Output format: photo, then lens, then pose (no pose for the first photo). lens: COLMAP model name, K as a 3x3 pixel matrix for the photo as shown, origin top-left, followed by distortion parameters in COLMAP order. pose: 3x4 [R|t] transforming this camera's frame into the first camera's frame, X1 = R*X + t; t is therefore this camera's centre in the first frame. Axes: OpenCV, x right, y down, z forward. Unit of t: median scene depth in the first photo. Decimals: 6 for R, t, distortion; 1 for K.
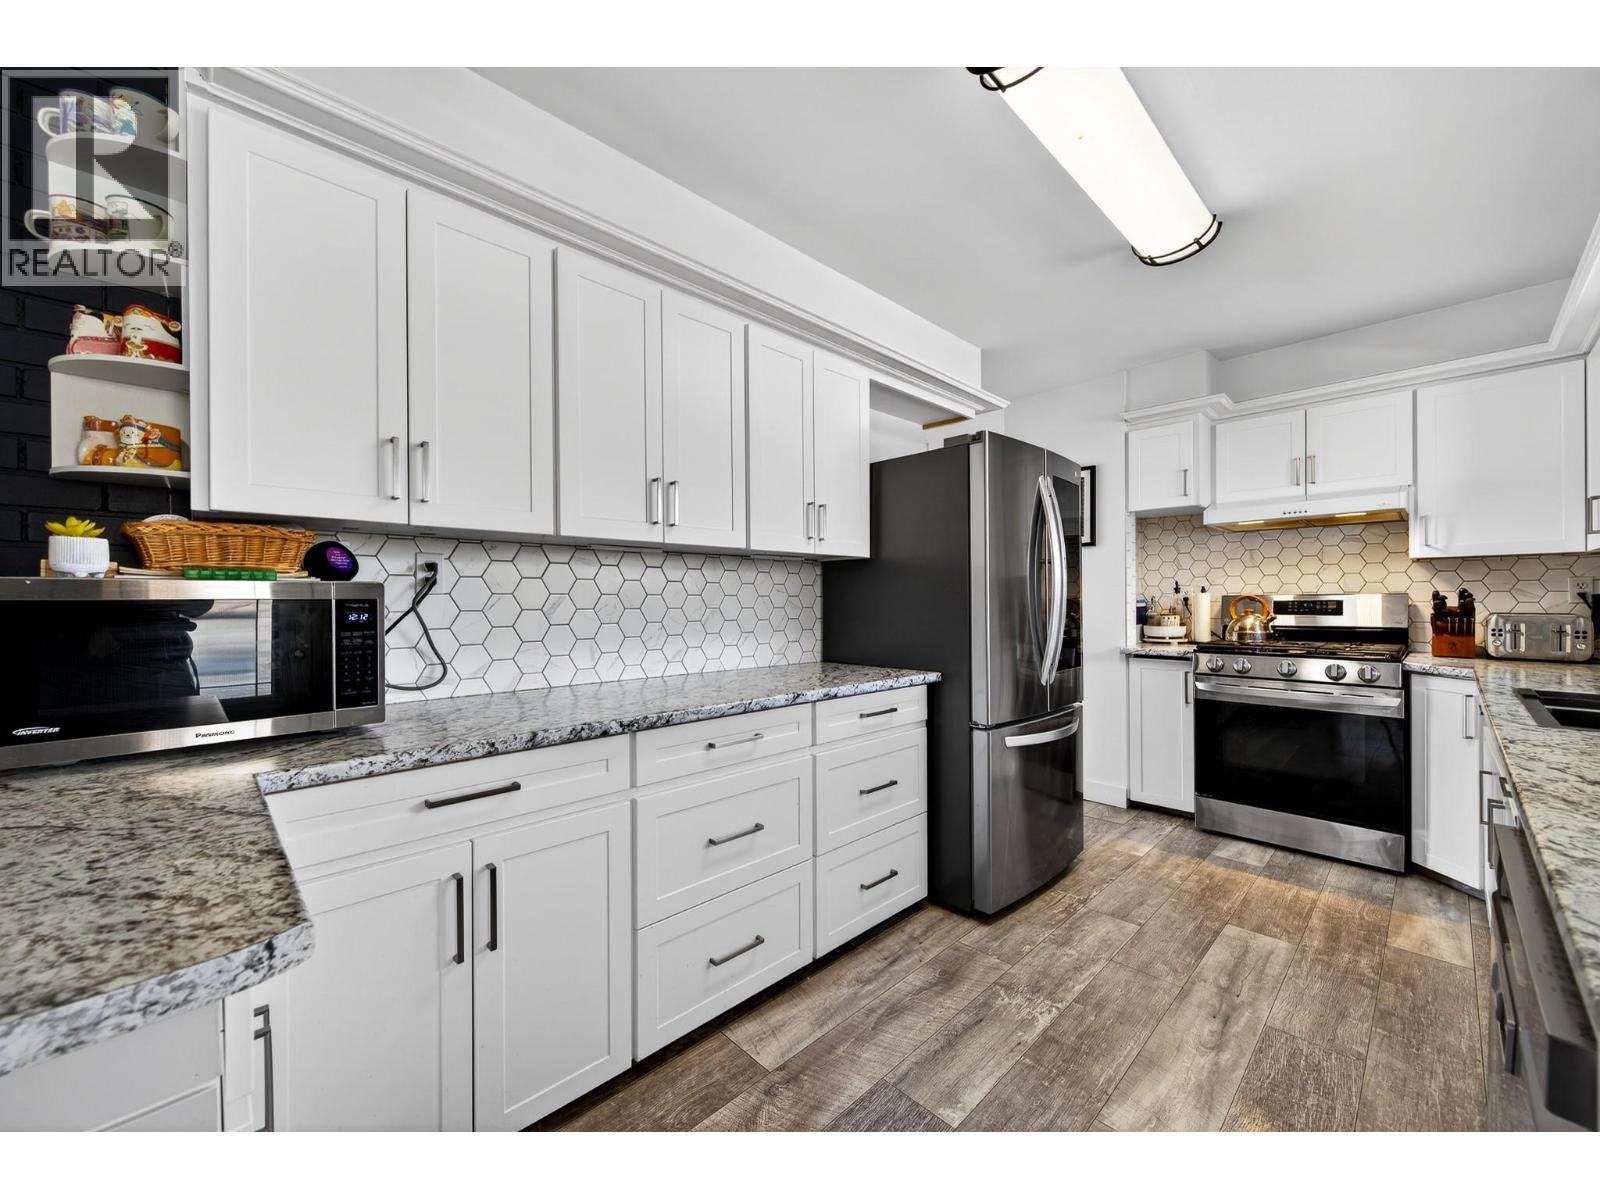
lens RADIAL K [[614.9, 0, 797.4], [0, 614.9, 606.3], [0, 0, 1]] dist [-0.000854, -0.000343]
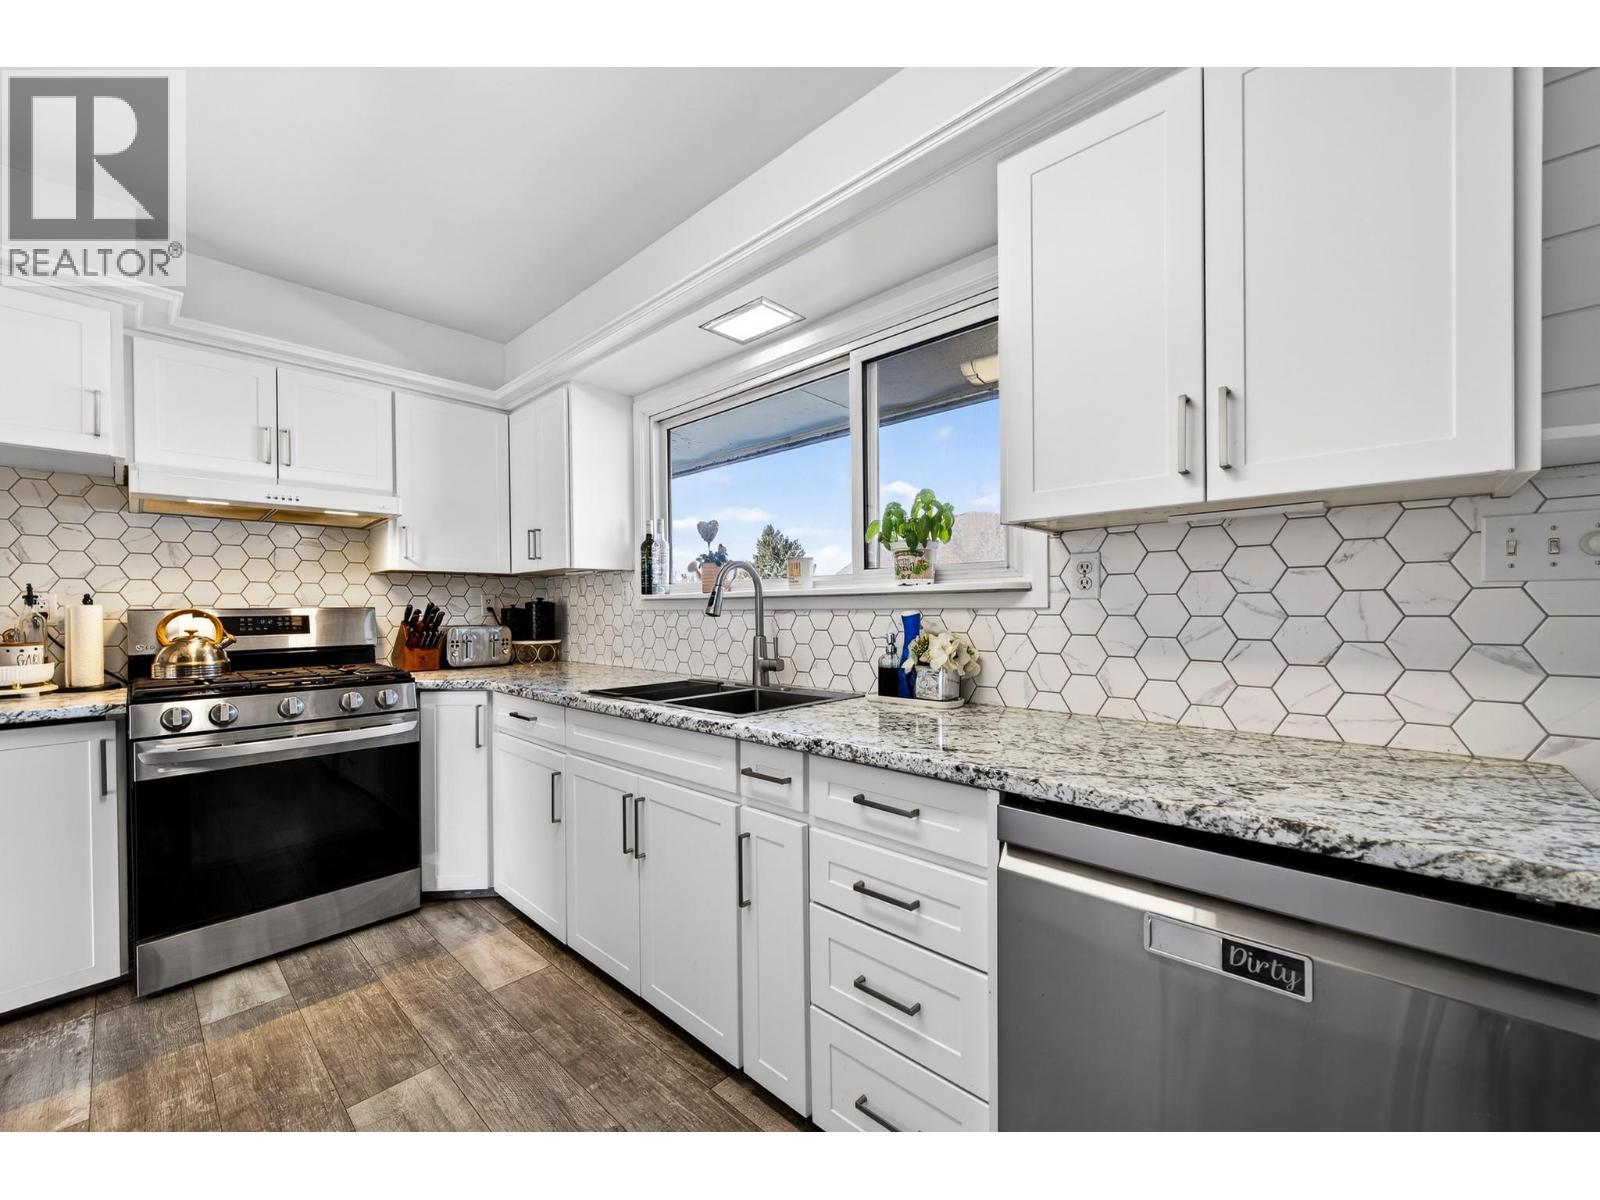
lens RADIAL K [[632.8, 0, 787.2], [0, 632.8, 610.2], [0, 0, 1]] dist [-0.001194, -0.000296]
pose [[-0.065272, 0.001849, 0.997866, -0.003136], [0.018980, 0.999820, -0.000611, -0.004202], [-0.997687, 0.018900, -0.065296, 0.451573]]
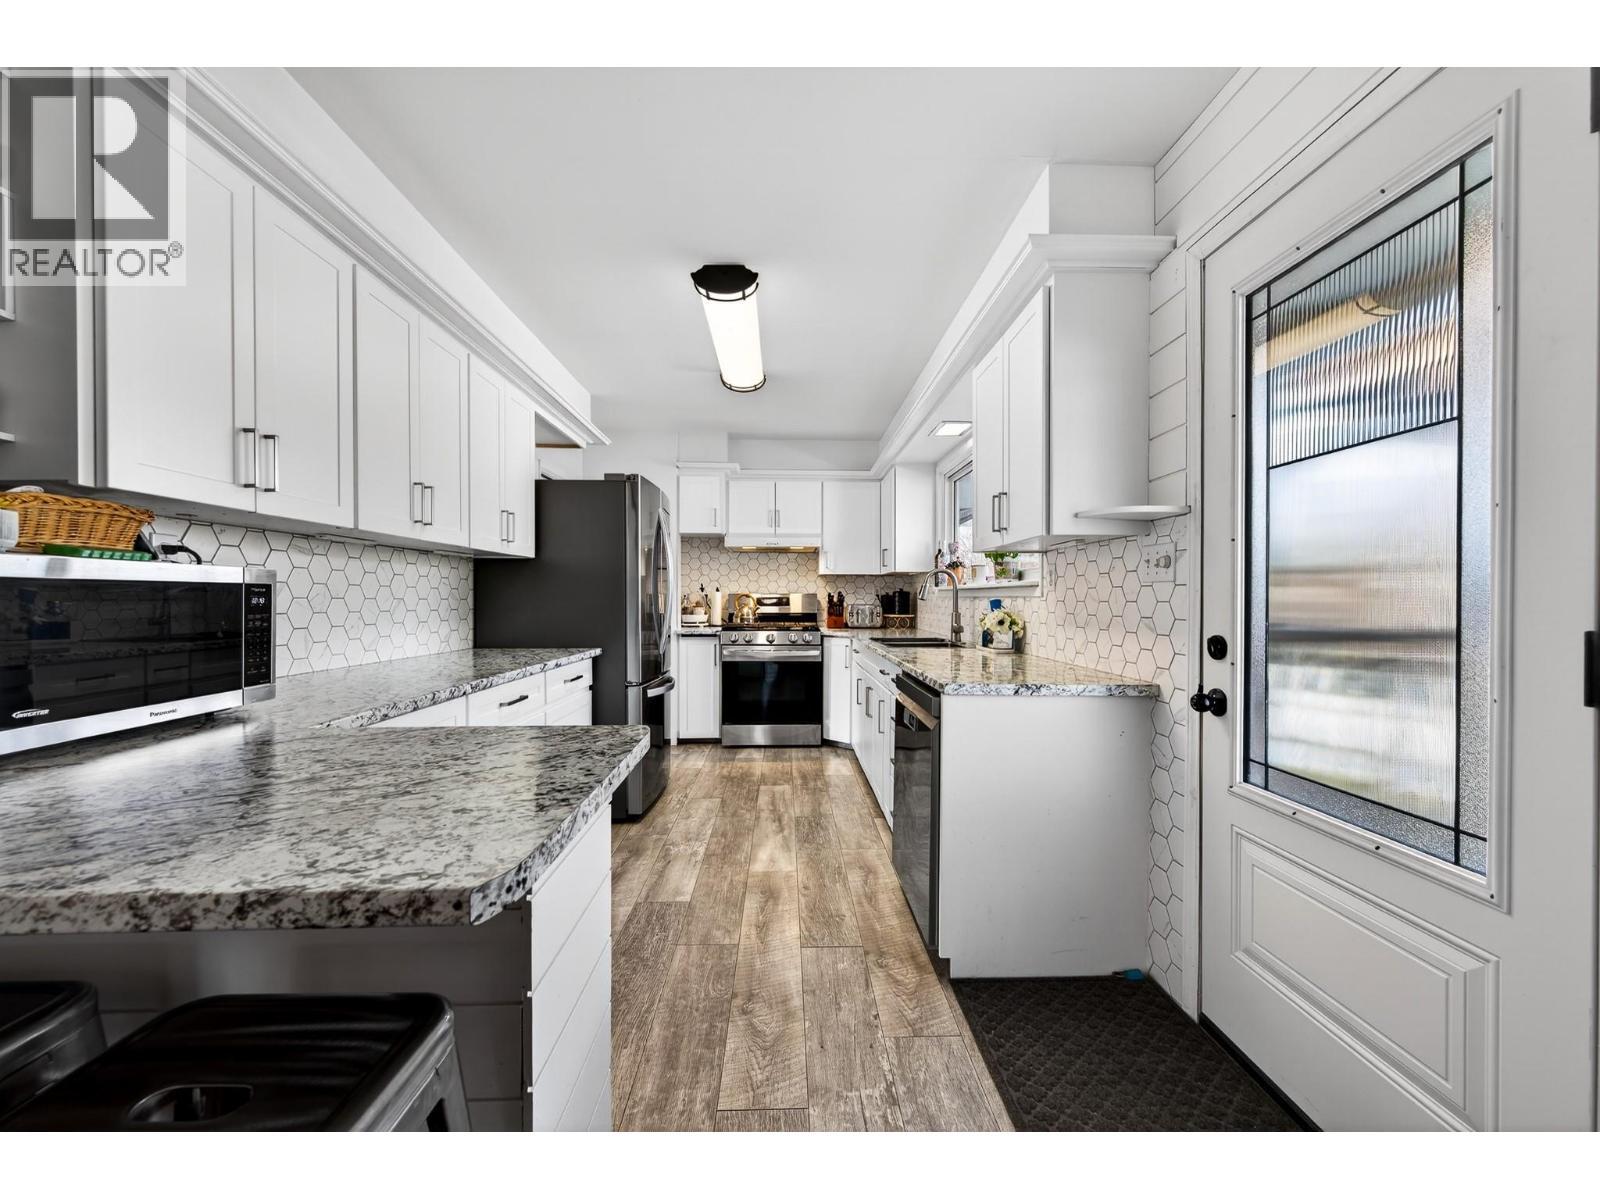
lens RADIAL K [[632.8, 0, 787.2], [0, 632.8, 610.2], [0, 0, 1]] dist [-0.001194, -0.000296]
pose [[0.683207, -0.005636, 0.730203, -0.421943], [-0.001150, 0.999961, 0.008794, 0.011095], [-0.730224, -0.006848, 0.683174, -0.200146]]
